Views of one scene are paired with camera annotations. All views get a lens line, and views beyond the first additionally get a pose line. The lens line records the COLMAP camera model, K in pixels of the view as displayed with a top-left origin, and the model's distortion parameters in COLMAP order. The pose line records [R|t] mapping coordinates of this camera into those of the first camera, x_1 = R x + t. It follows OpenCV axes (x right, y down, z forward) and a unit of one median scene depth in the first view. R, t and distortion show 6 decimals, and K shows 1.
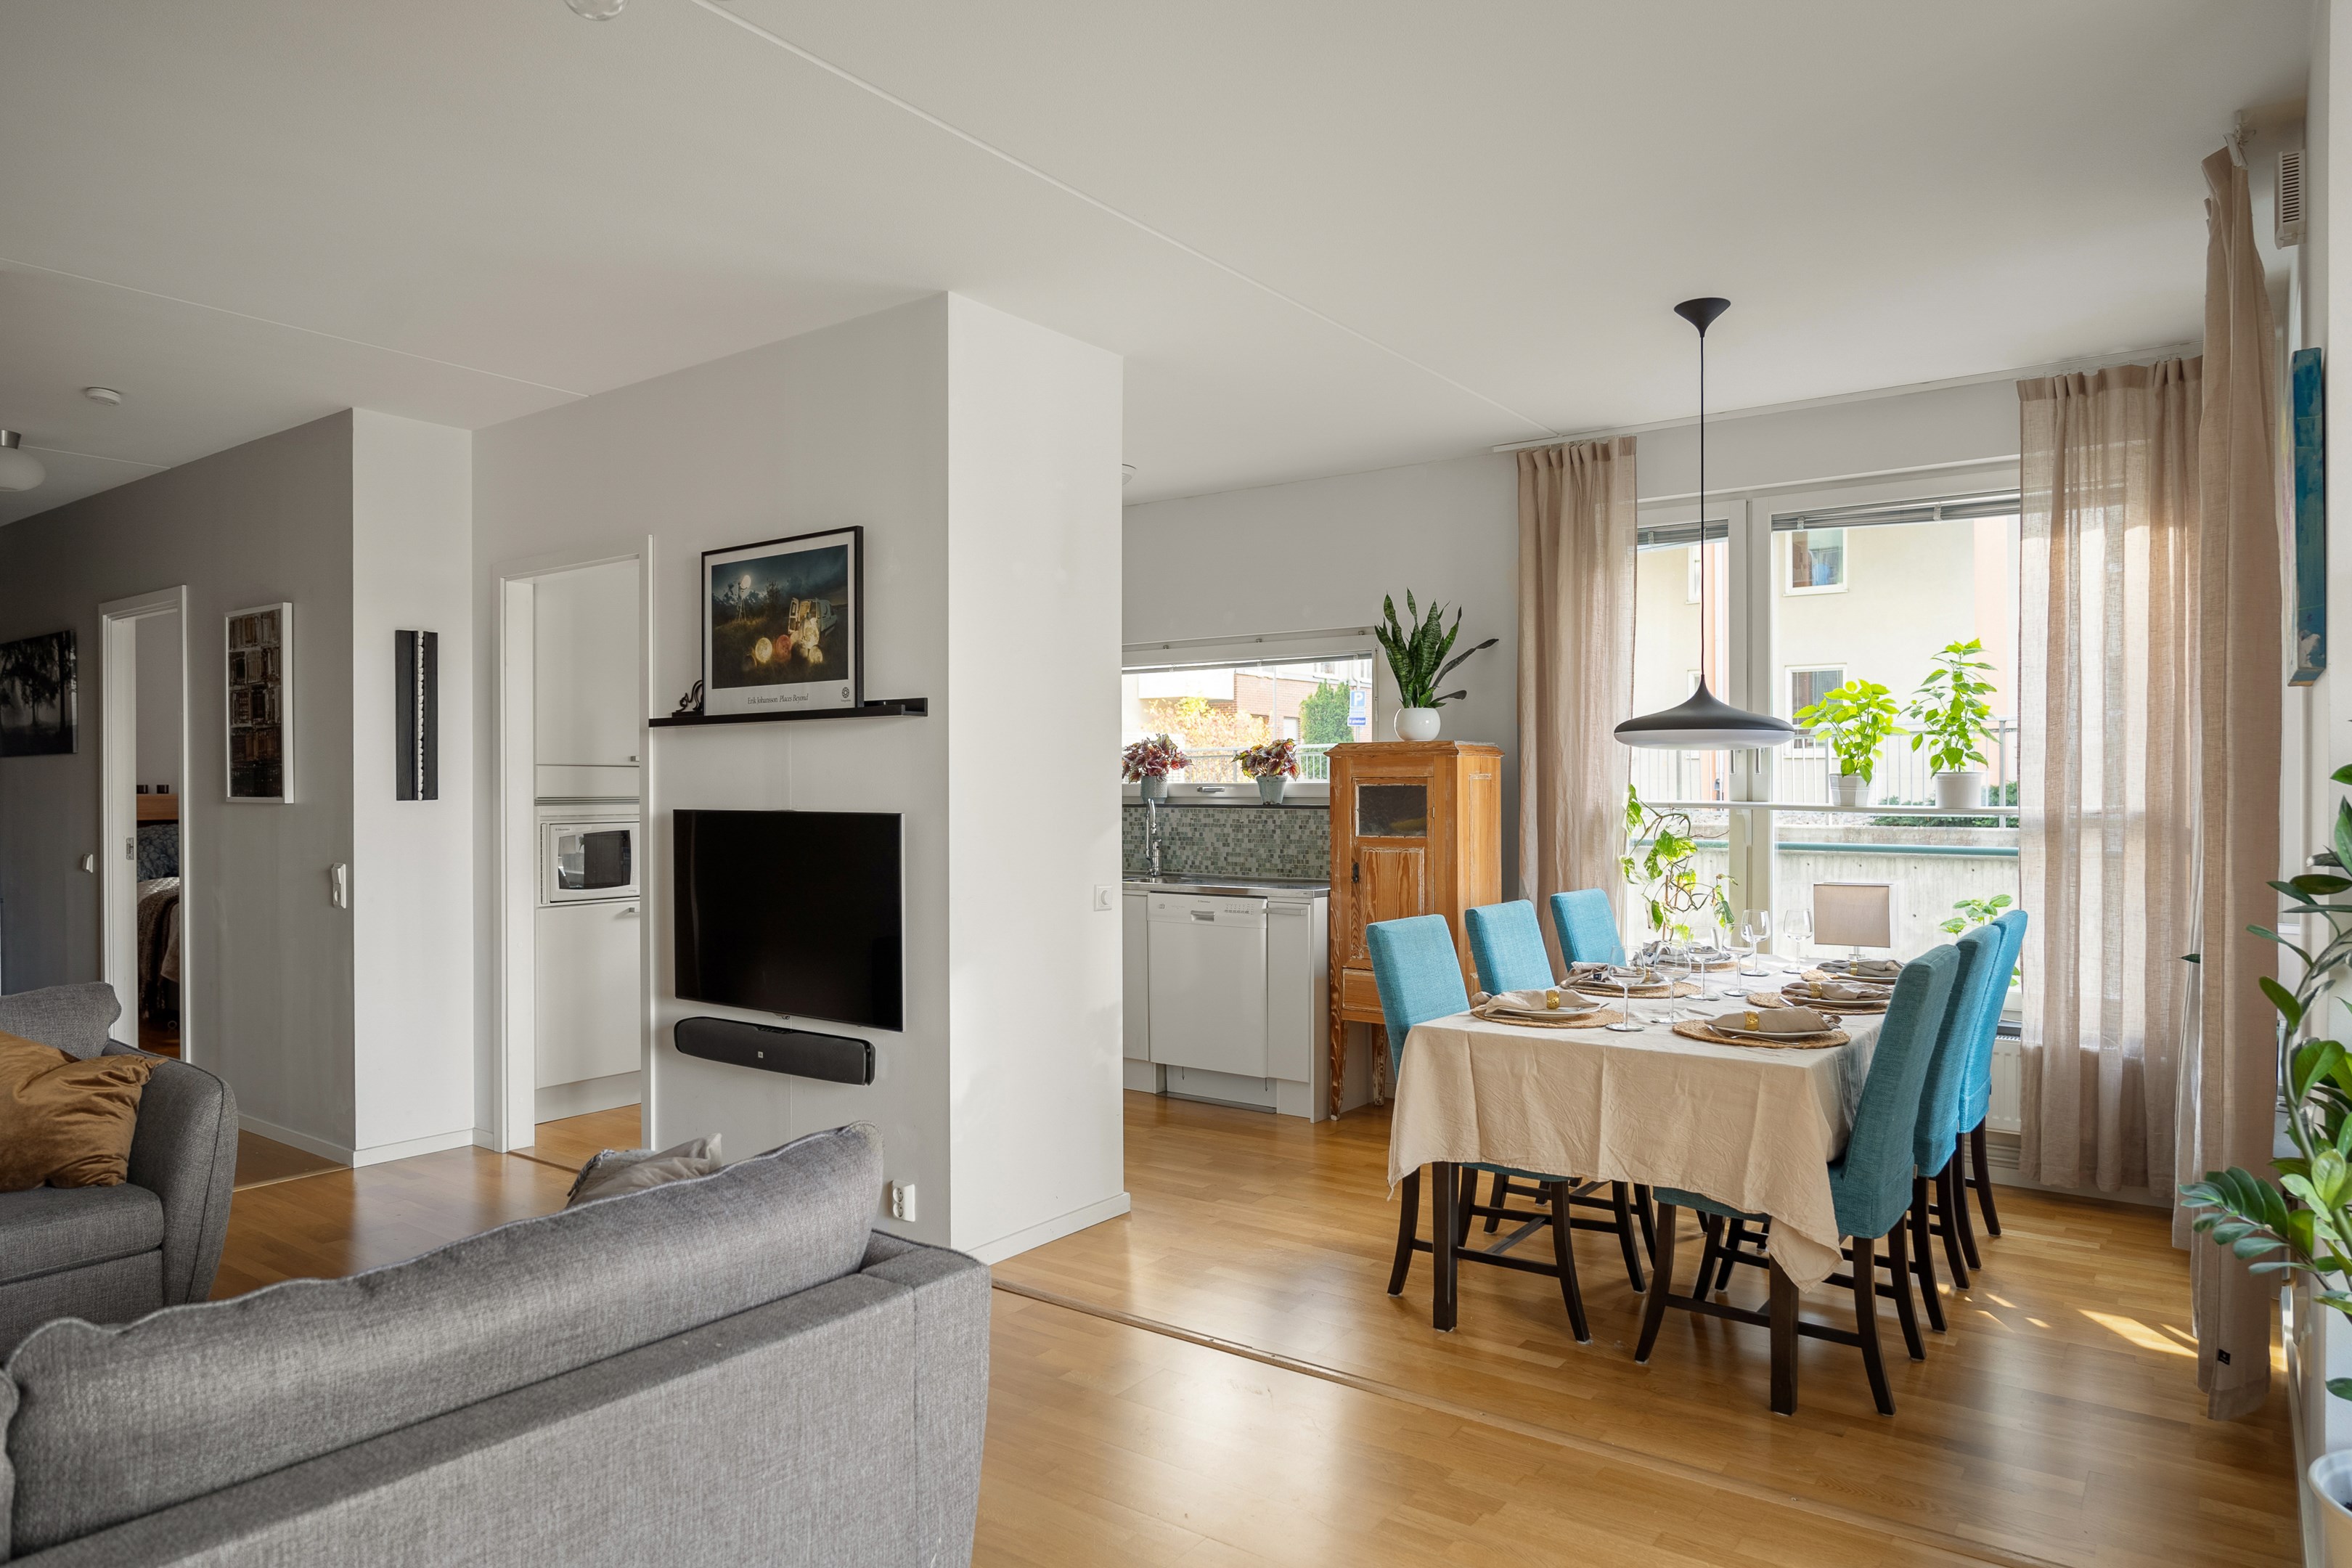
lens RADIAL K [[1564.2, 0, 1176.0], [0, 1564.2, 784.0], [0, 0, 1]] dist [0.000508, 0.001151]
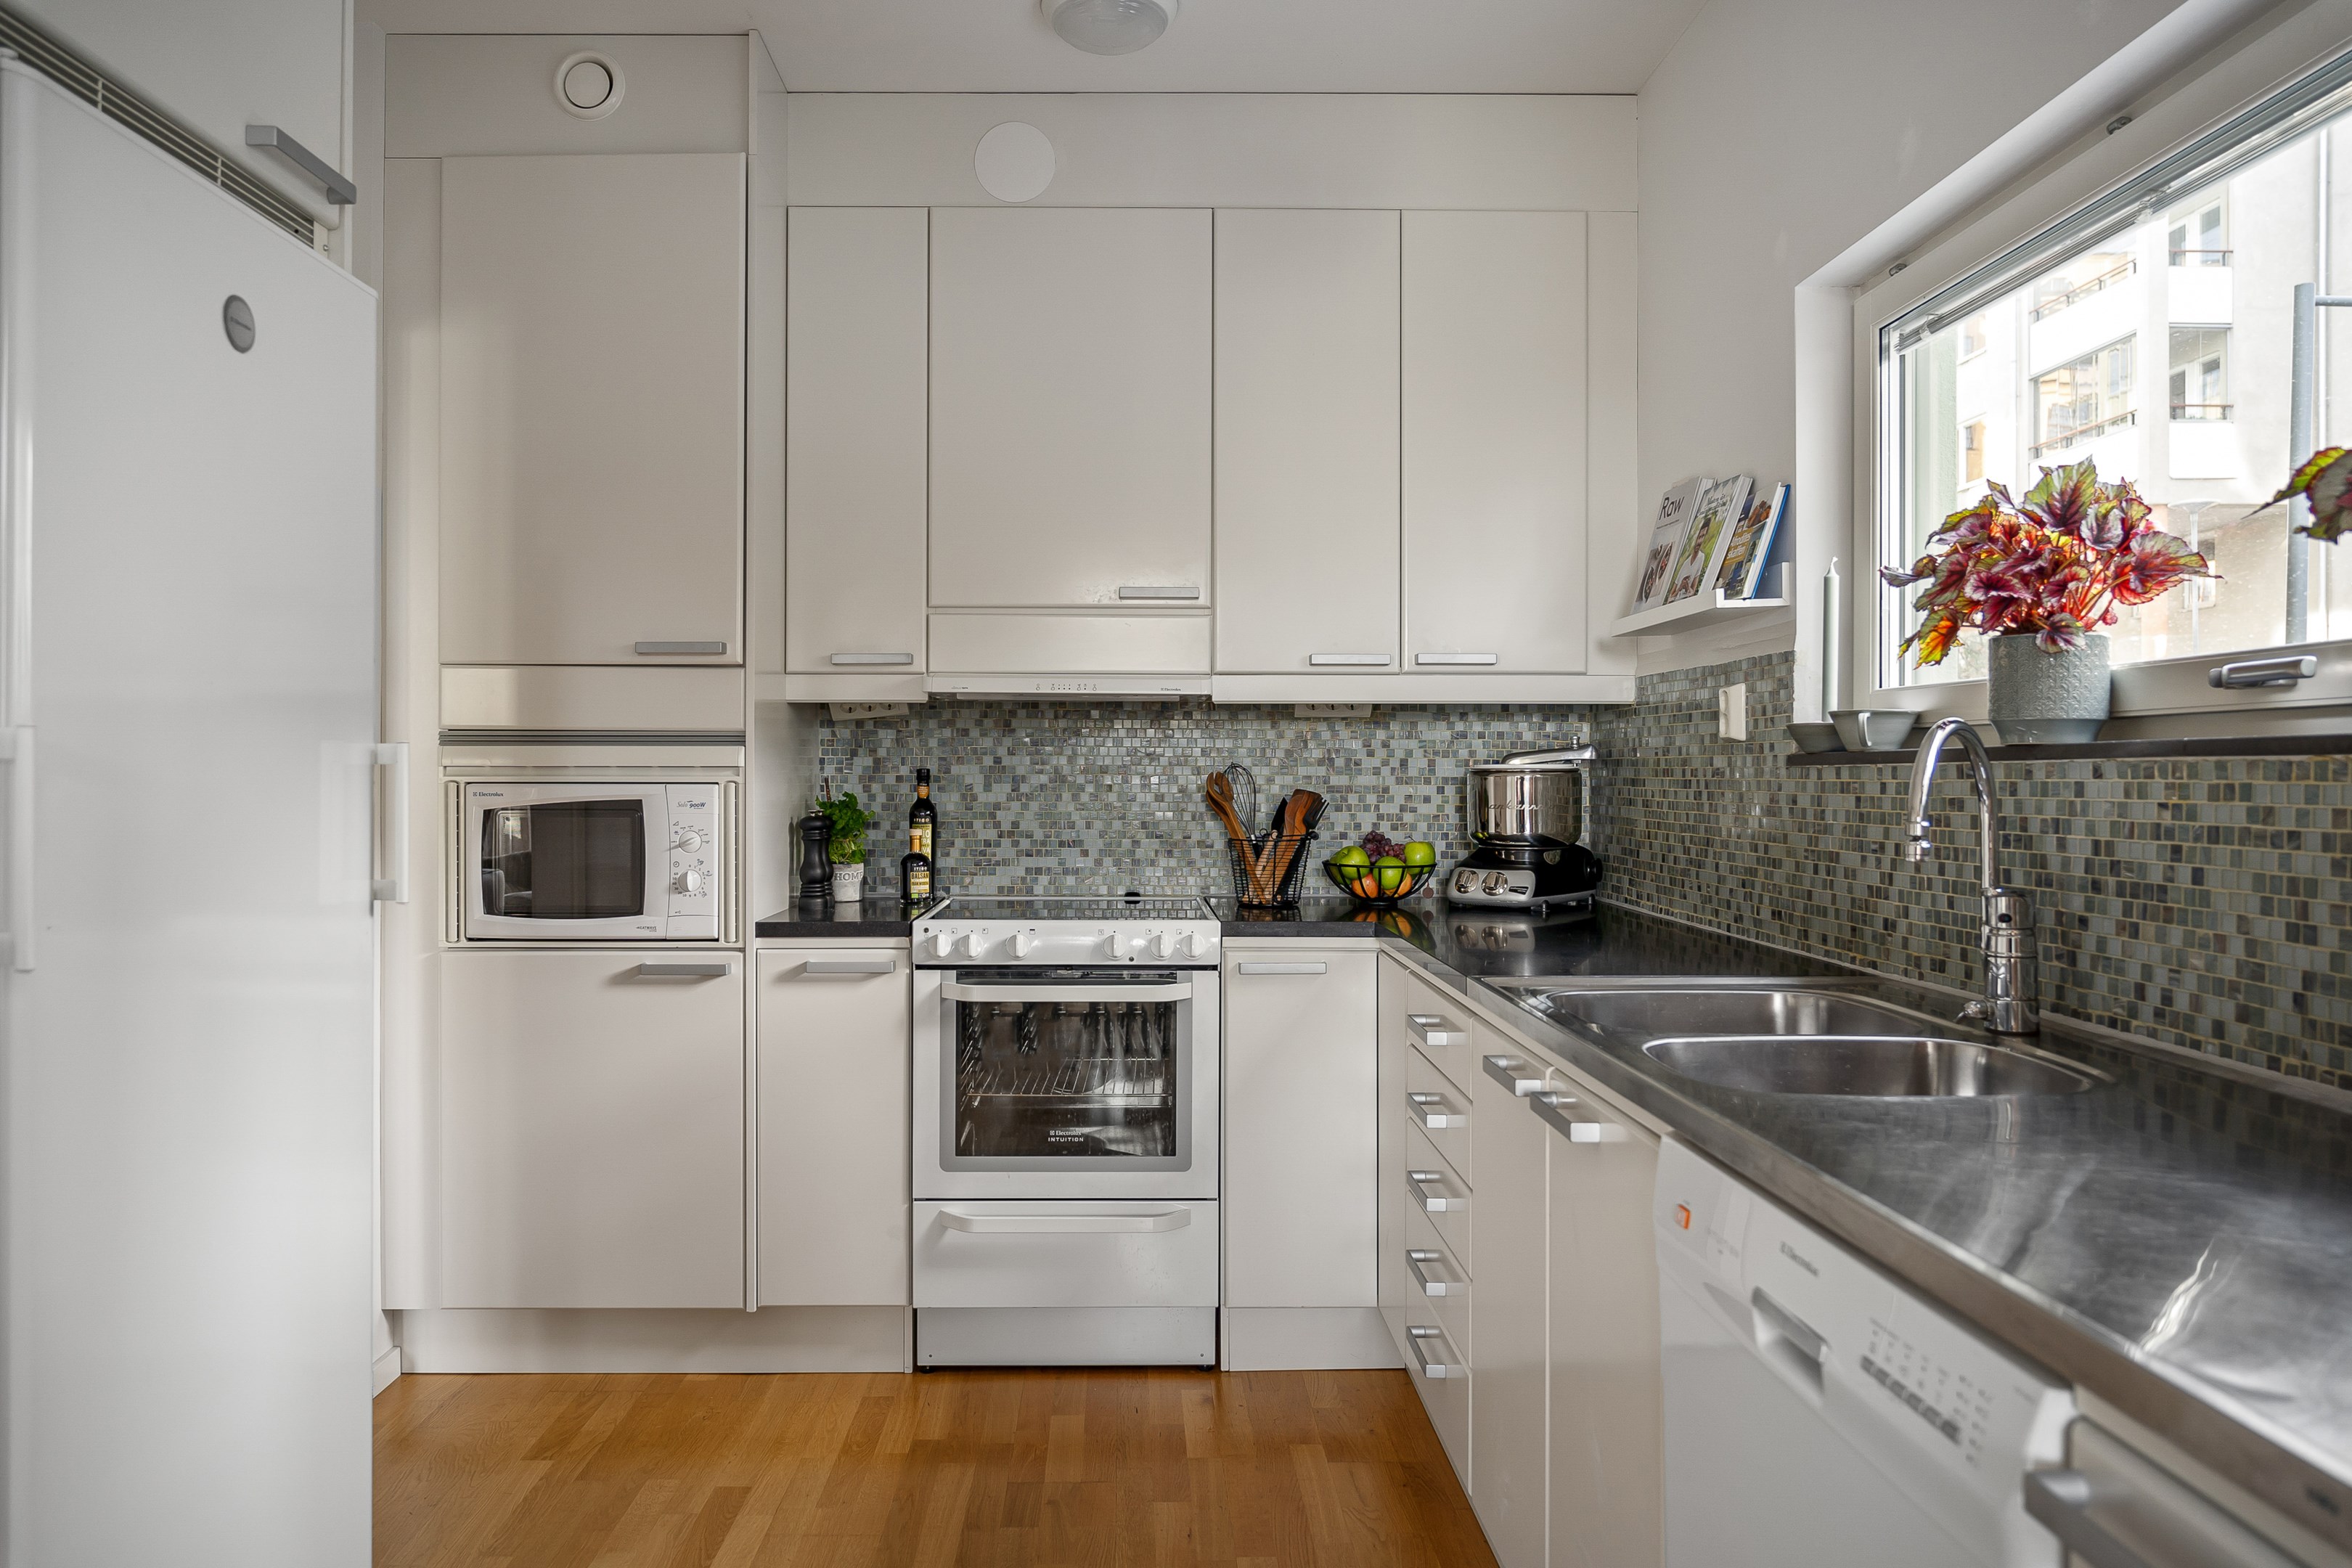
lens RADIAL K [[1558.5, 0, 1176.0], [0, 1558.5, 784.0], [0, 0, 1]] dist [-0.012604, -0.002666]
pose [[0.612166, 0.007570, -0.790693, 0.112918], [-0.007406, 0.999965, 0.003840, 0.021274], [0.790695, 0.003506, 0.612201, 0.904699]]
